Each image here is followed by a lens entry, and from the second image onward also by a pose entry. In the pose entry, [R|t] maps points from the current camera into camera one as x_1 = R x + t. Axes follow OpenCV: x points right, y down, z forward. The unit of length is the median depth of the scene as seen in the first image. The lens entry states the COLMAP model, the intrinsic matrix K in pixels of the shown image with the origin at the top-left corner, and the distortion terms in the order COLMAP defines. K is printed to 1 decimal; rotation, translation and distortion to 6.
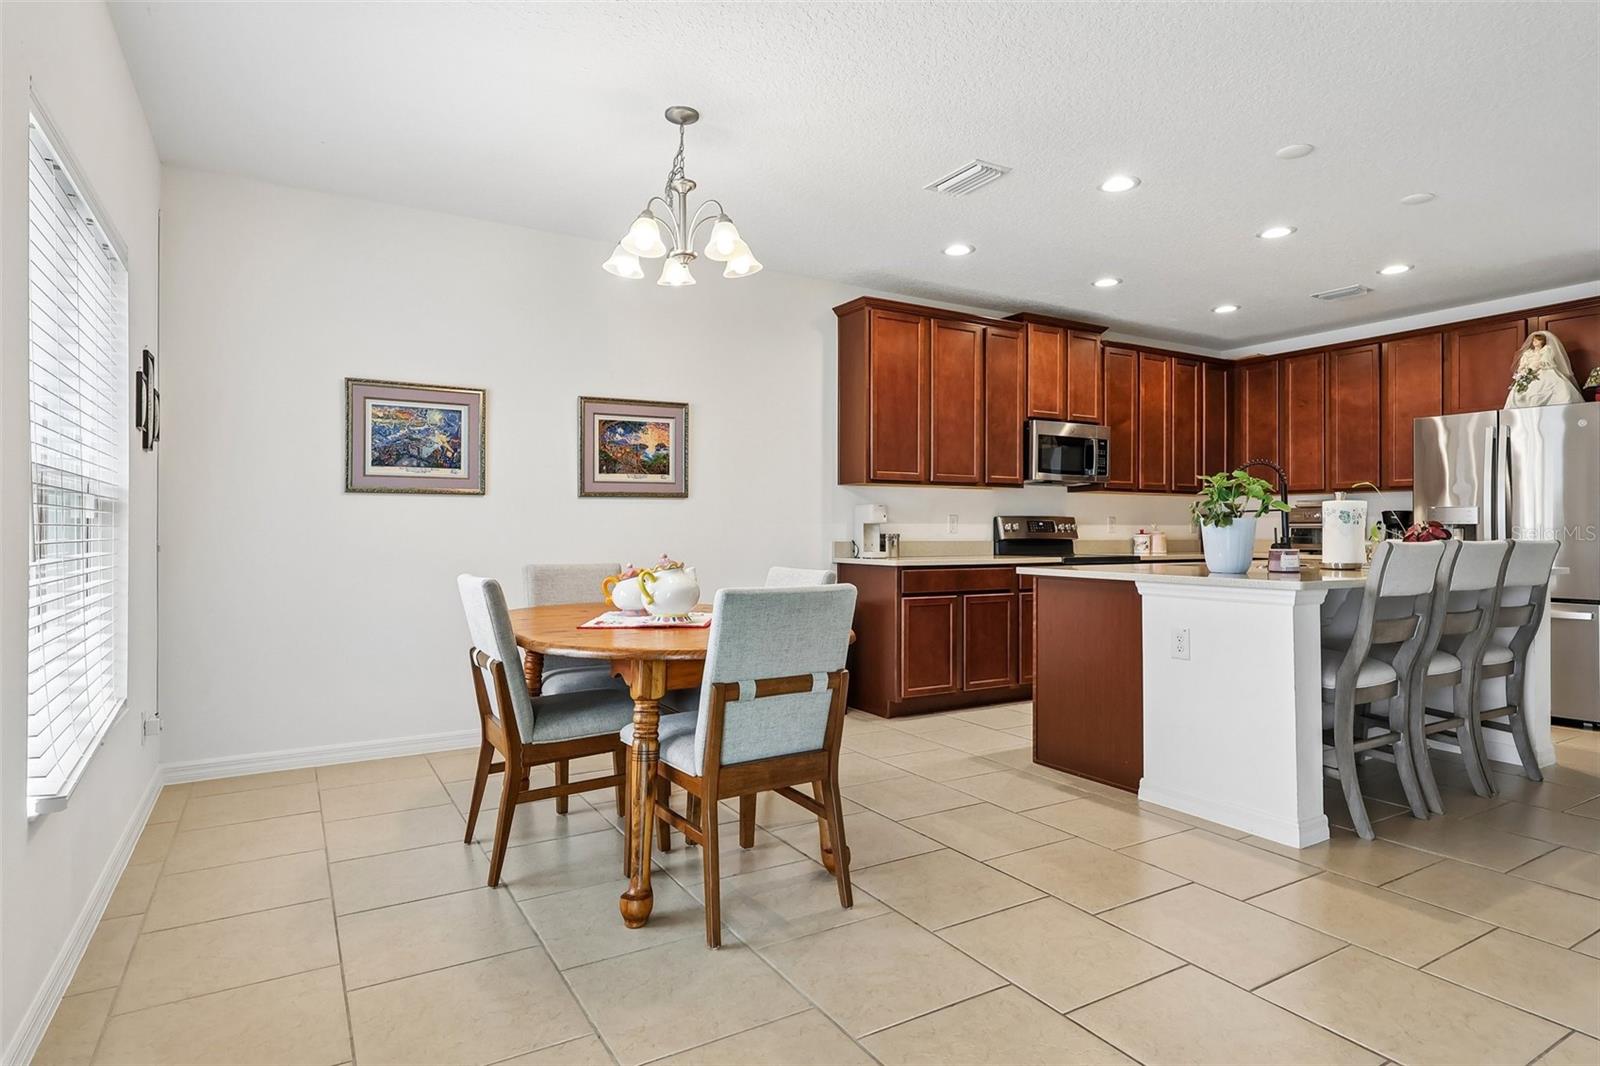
lens RADIAL K [[867.5, 0, 800.6], [0, 867.5, 520.9], [0, 0, 1]] dist [-0.002929, 0.003422]
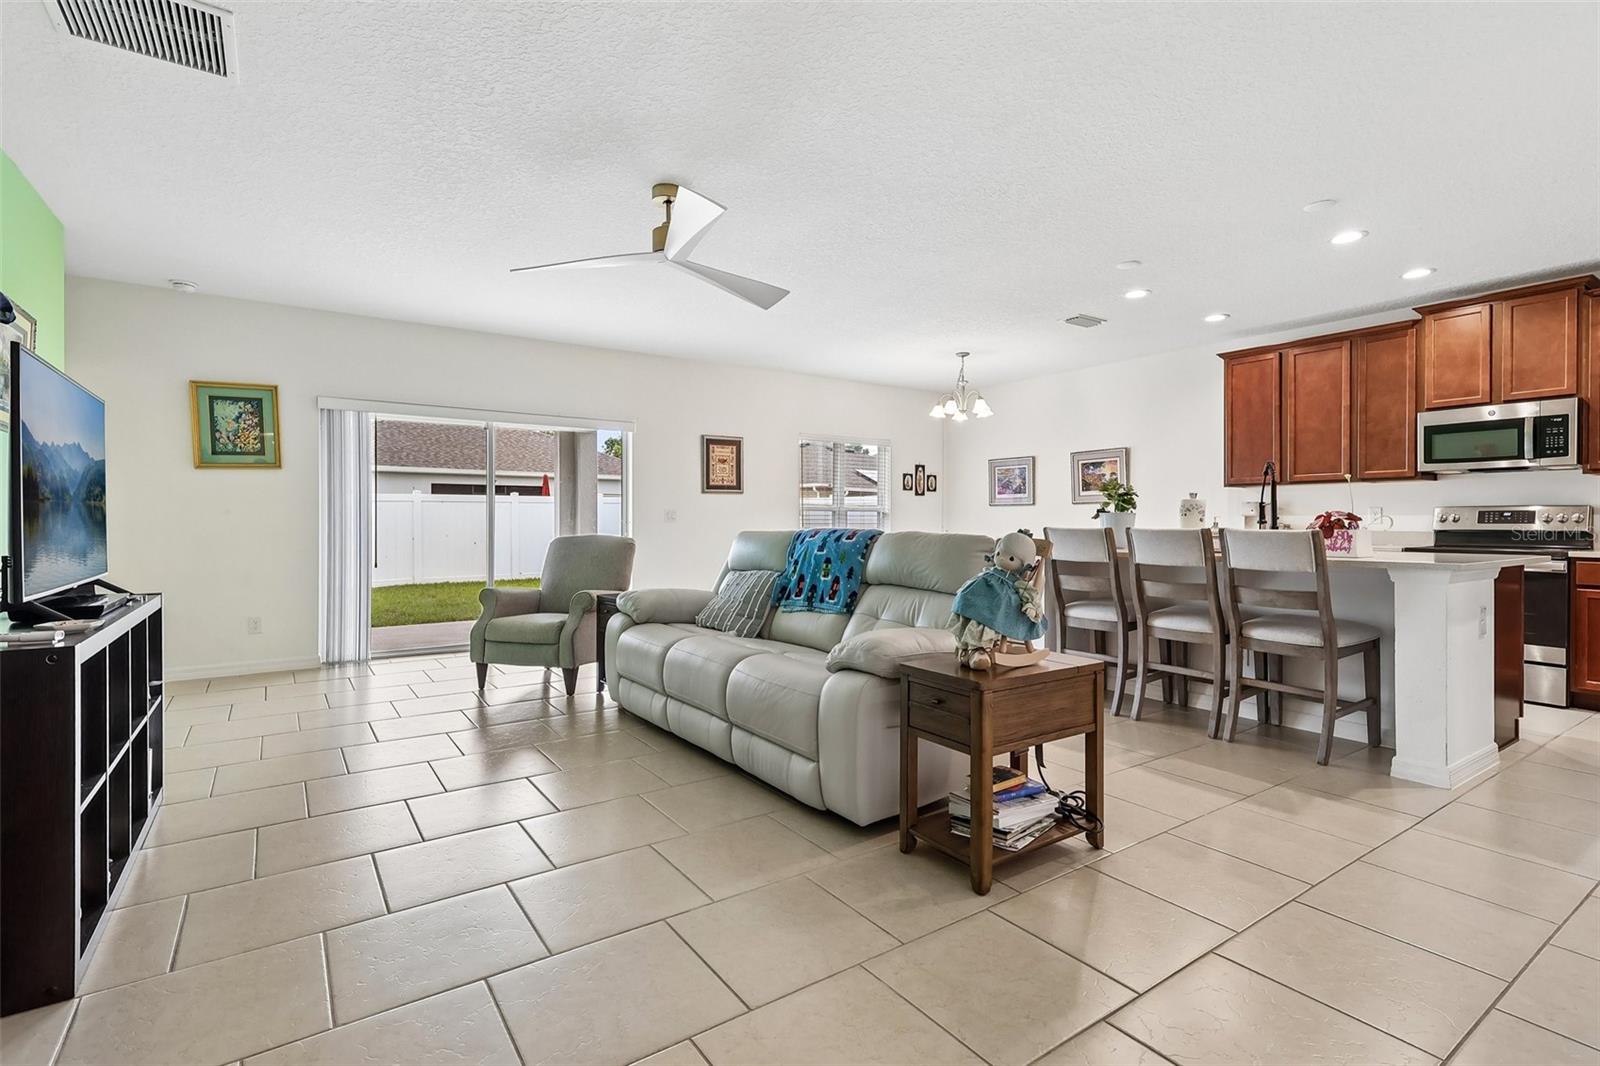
lens RADIAL K [[753.7, 0, 782.5], [0, 753.7, 522.1], [0, 0, 1]] dist [-0.012496, 0.006394]
pose [[0.037686, 0.001800, -0.999288, 1.265245], [0.010924, 0.999938, 0.002213, 0.002021], [0.999230, -0.010999, 0.037664, 0.249190]]
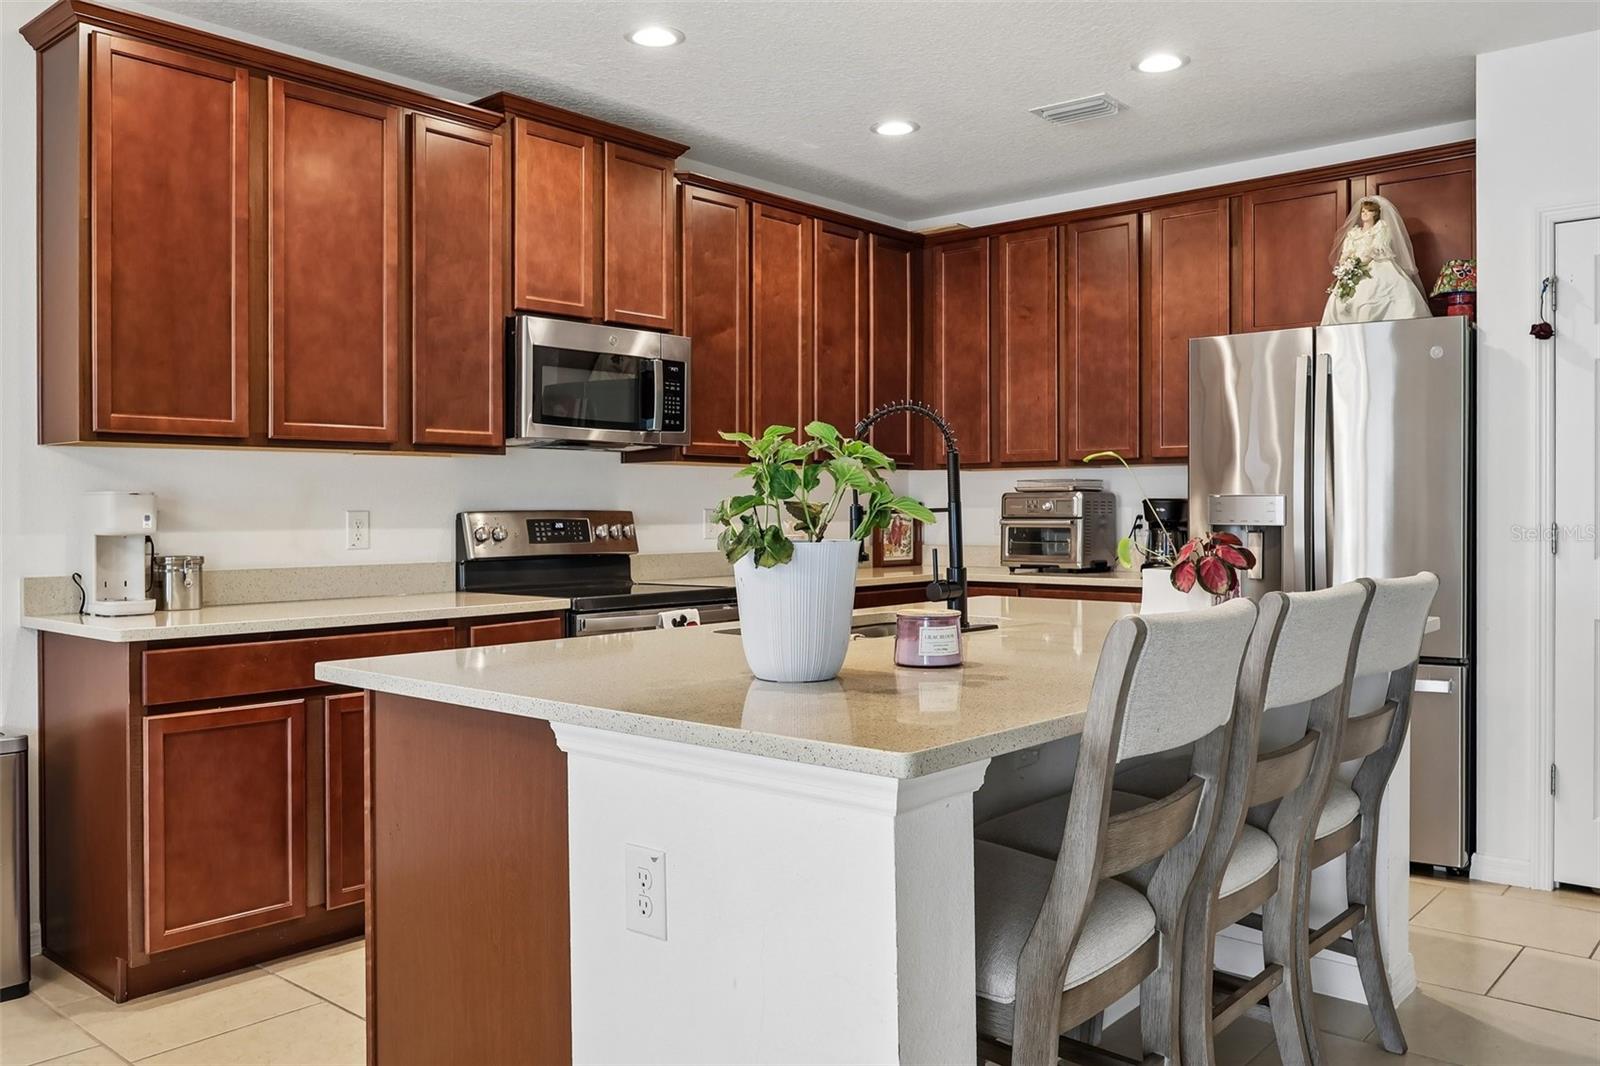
lens RADIAL K [[1267.2, 0, 804.1], [0, 1267.2, 512.2], [0, 0, 1]] dist [-0.023488, 0.004114]
pose [[0.948552, -0.005906, 0.316567, 0.217957], [0.002017, 0.999918, 0.012612, -0.016302], [-0.316616, -0.011325, 0.948486, 0.311556]]
